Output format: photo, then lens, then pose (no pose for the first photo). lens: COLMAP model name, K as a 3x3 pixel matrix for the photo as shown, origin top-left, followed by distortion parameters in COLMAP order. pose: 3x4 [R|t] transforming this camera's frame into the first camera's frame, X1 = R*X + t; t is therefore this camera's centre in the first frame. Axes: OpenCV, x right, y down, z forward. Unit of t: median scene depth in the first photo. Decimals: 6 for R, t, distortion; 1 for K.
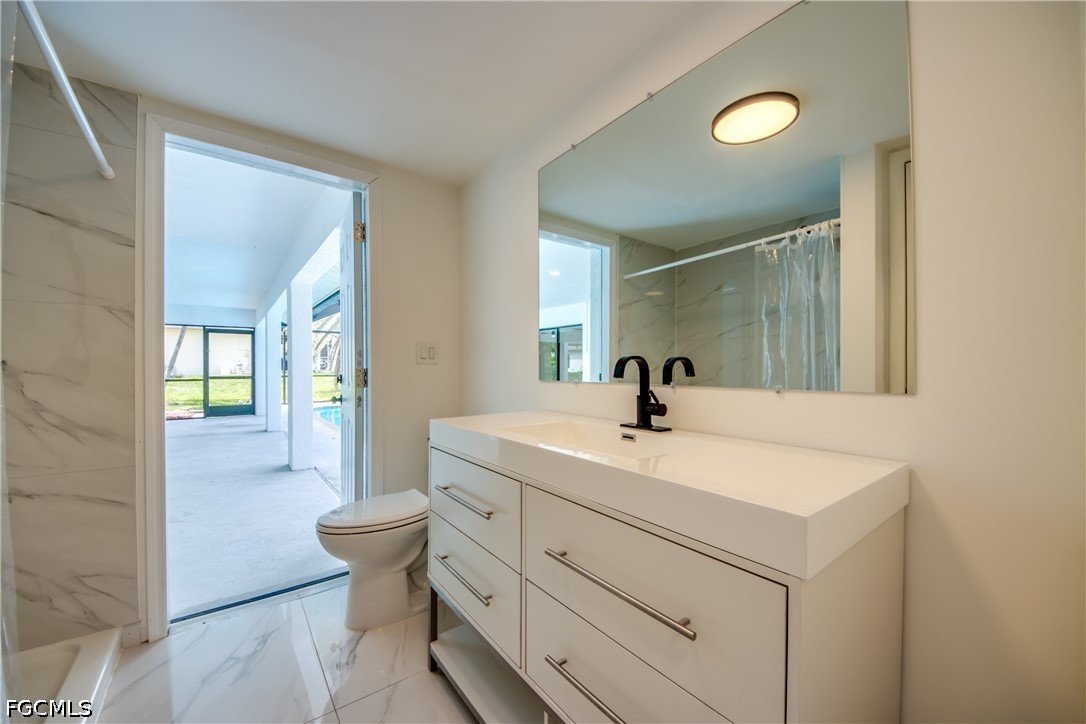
lens RADIAL K [[413.5, 0, 538.6], [0, 413.5, 366.4], [0, 0, 1]] dist [0.037295, -0.023913]
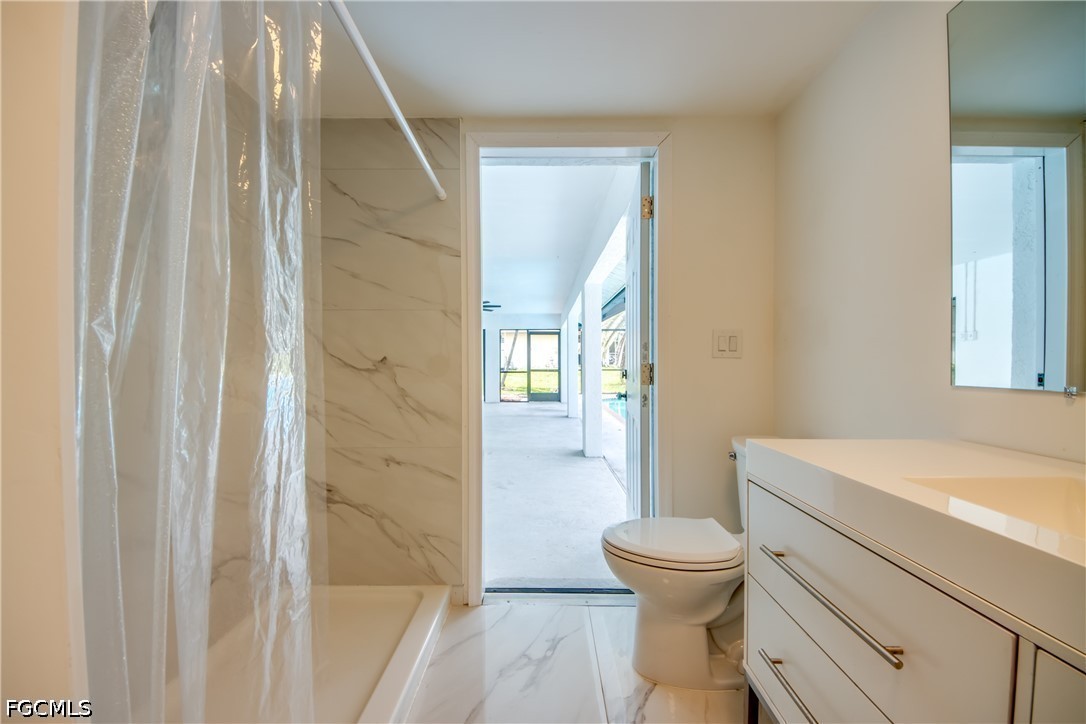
lens RADIAL K [[413.5, 0, 538.6], [0, 413.5, 366.4], [0, 0, 1]] dist [0.037295, -0.023913]
pose [[0.795505, 0.007305, -0.605903, -0.070460], [-0.000202, 0.999930, 0.011791, 0.000728], [0.605947, -0.009257, 0.795451, 0.148318]]
